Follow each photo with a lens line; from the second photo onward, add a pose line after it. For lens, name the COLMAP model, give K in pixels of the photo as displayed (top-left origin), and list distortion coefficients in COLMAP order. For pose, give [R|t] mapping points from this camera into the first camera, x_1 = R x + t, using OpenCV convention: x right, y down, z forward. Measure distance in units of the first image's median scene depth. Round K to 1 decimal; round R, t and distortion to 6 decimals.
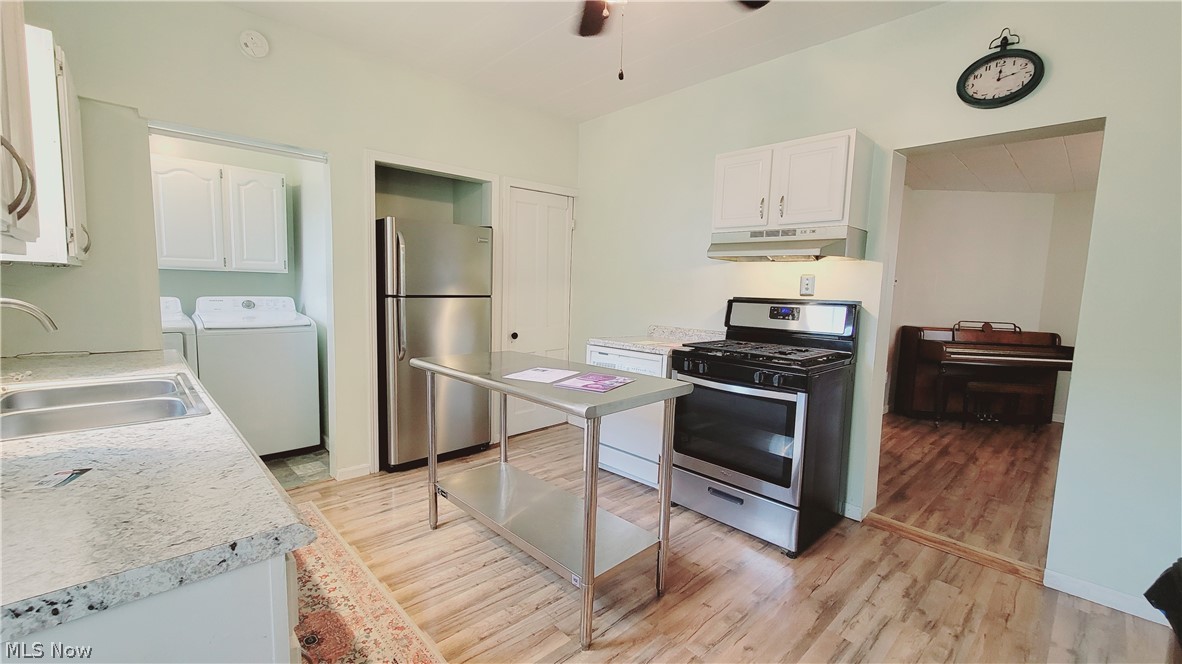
lens RADIAL K [[484.9, 0, 593.1], [0, 484.9, 332.7], [0, 0, 1]] dist [-0.001062, 0.000155]
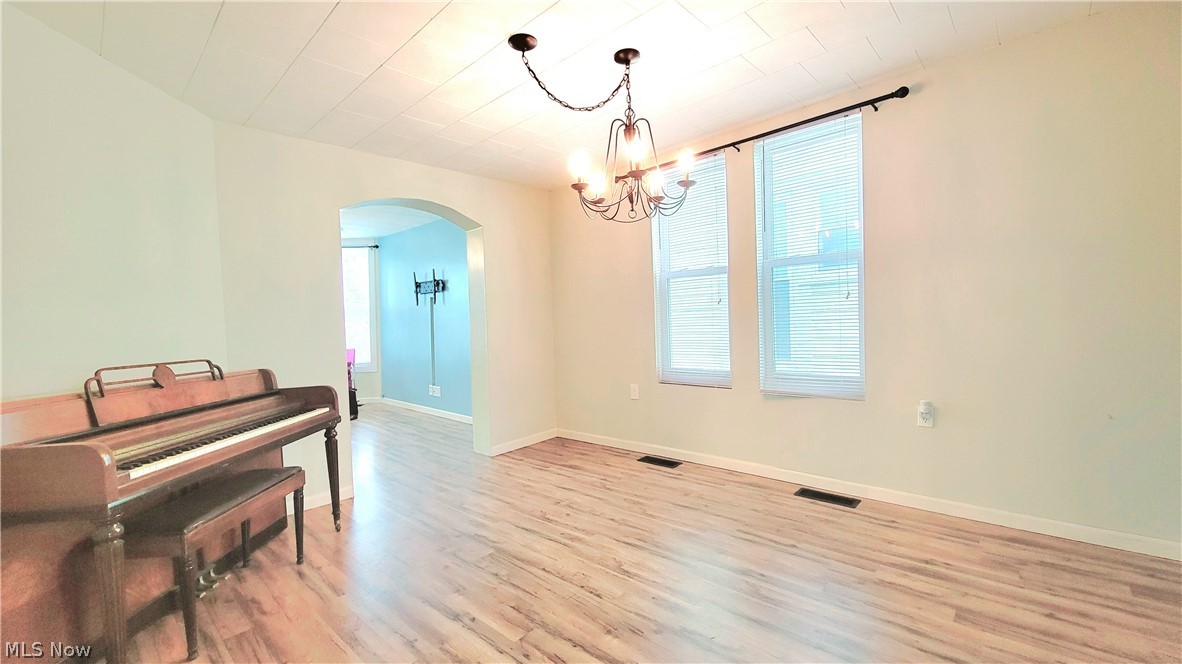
lens RADIAL K [[484.9, 0, 593.1], [0, 484.9, 332.7], [0, 0, 1]] dist [-0.001062, 0.000155]
pose [[-0.061122, -0.052121, 0.996769, 0.671649], [0.130847, 0.989599, 0.059769, -0.043978], [-0.989517, 0.134077, -0.053667, 1.167565]]
